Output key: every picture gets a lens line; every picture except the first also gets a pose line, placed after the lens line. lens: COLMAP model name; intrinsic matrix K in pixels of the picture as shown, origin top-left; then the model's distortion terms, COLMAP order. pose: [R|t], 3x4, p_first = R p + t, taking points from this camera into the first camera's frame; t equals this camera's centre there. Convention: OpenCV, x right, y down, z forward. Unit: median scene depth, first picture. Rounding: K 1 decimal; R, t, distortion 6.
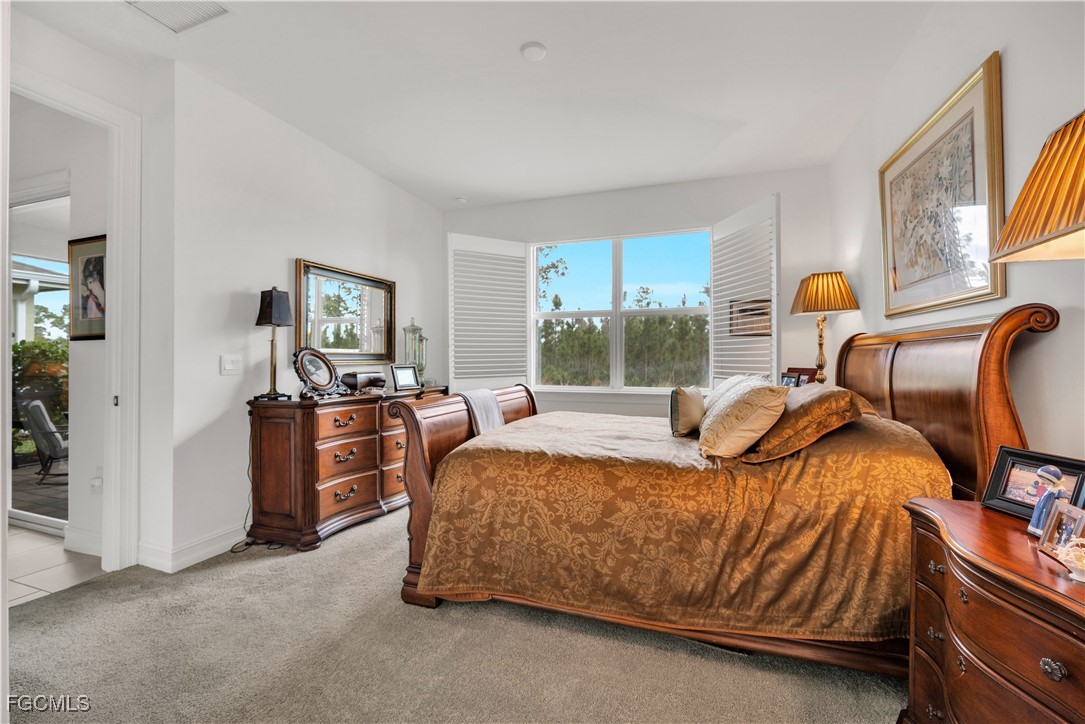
lens RADIAL K [[458.9, 0, 536.0], [0, 458.9, 355.5], [0, 0, 1]] dist [-0.005656, -0.000536]
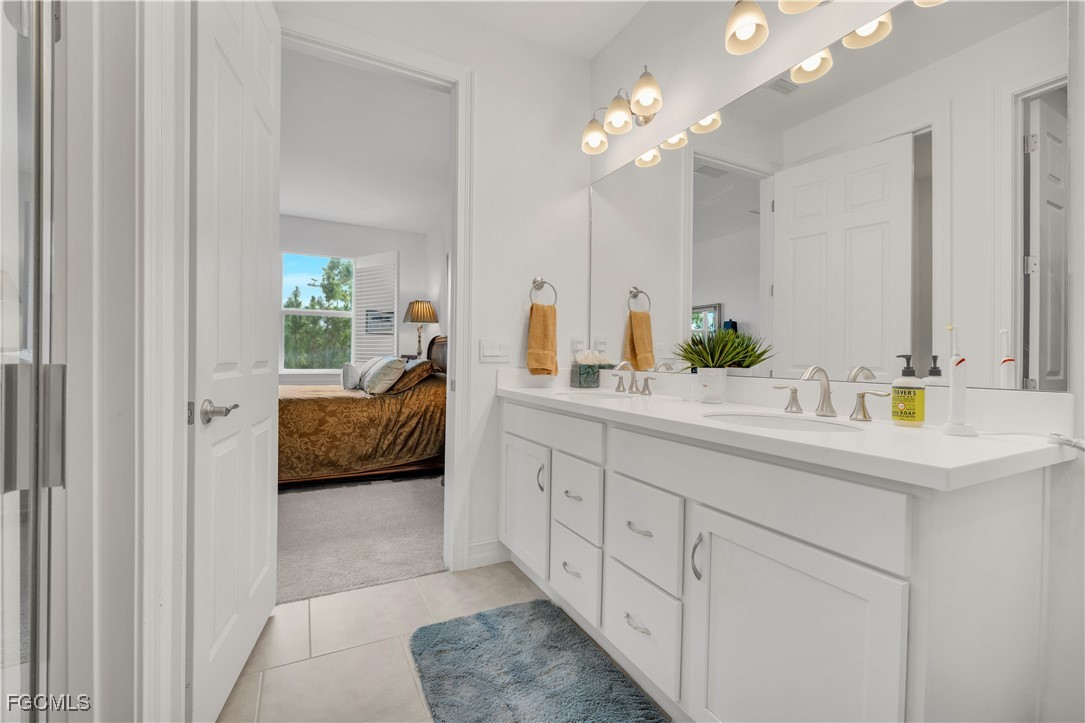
lens RADIAL K [[460.6, 0, 542.5], [0, 460.6, 361.5], [0, 0, 1]] dist [-0.002636, -0.000224]
pose [[0.682216, -0.000563, 0.731151, -0.629284], [-0.013878, 0.999810, 0.013719, 0.042469], [-0.731019, -0.019506, 0.682078, -0.998190]]
